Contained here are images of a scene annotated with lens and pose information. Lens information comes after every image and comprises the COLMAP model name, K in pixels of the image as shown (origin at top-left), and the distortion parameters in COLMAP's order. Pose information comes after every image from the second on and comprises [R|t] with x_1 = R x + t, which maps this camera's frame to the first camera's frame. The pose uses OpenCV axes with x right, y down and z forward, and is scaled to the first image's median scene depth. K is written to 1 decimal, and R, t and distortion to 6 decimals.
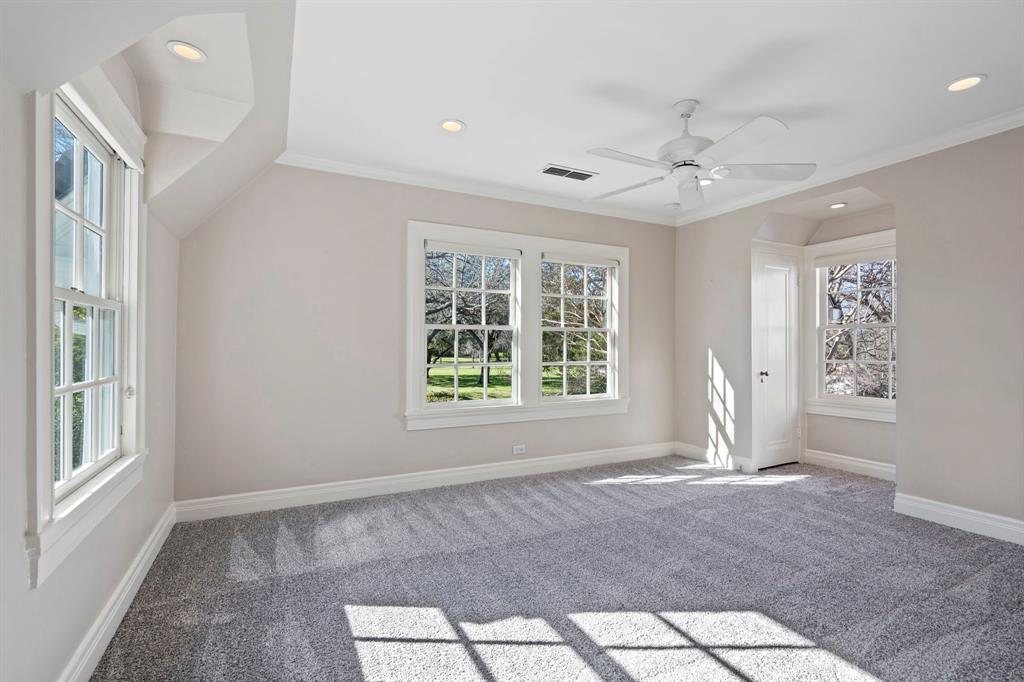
lens RADIAL K [[475.0, 0, 512.1], [0, 475.0, 344.8], [0, 0, 1]] dist [0.000328, 0.000186]
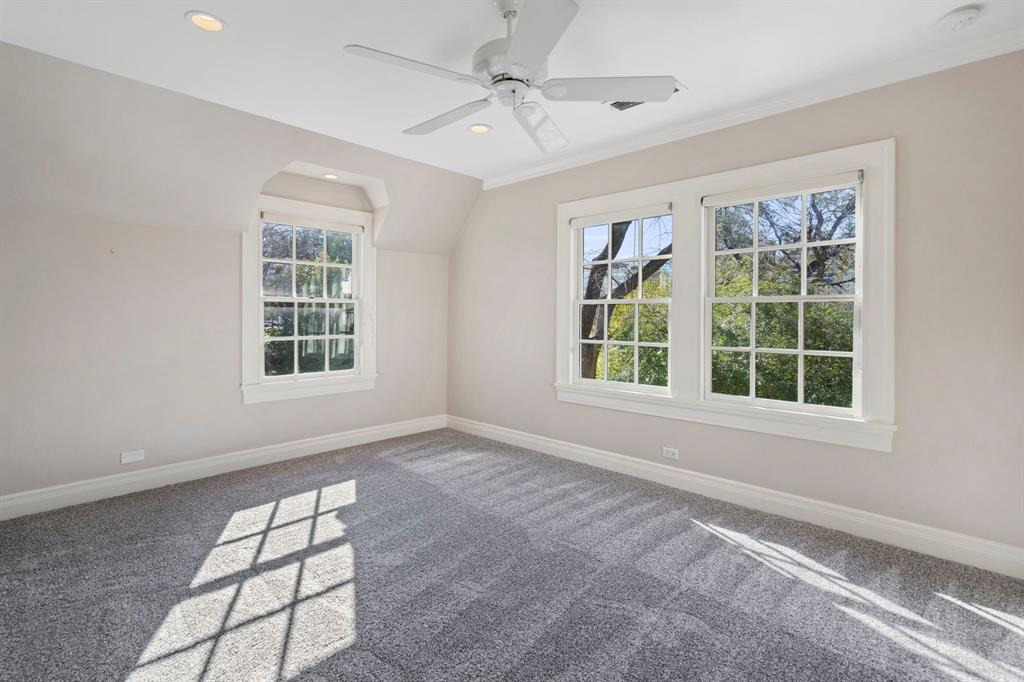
lens RADIAL K [[475.0, 0, 494.7], [0, 475.0, 316.5], [0, 0, 1]] dist [0.000328, 0.000186]
pose [[0.309408, 0.001086, -0.950929, 0.831440], [0.004671, 0.999986, 0.002662, -0.015943], [0.950918, -0.005265, 0.309399, 0.573603]]
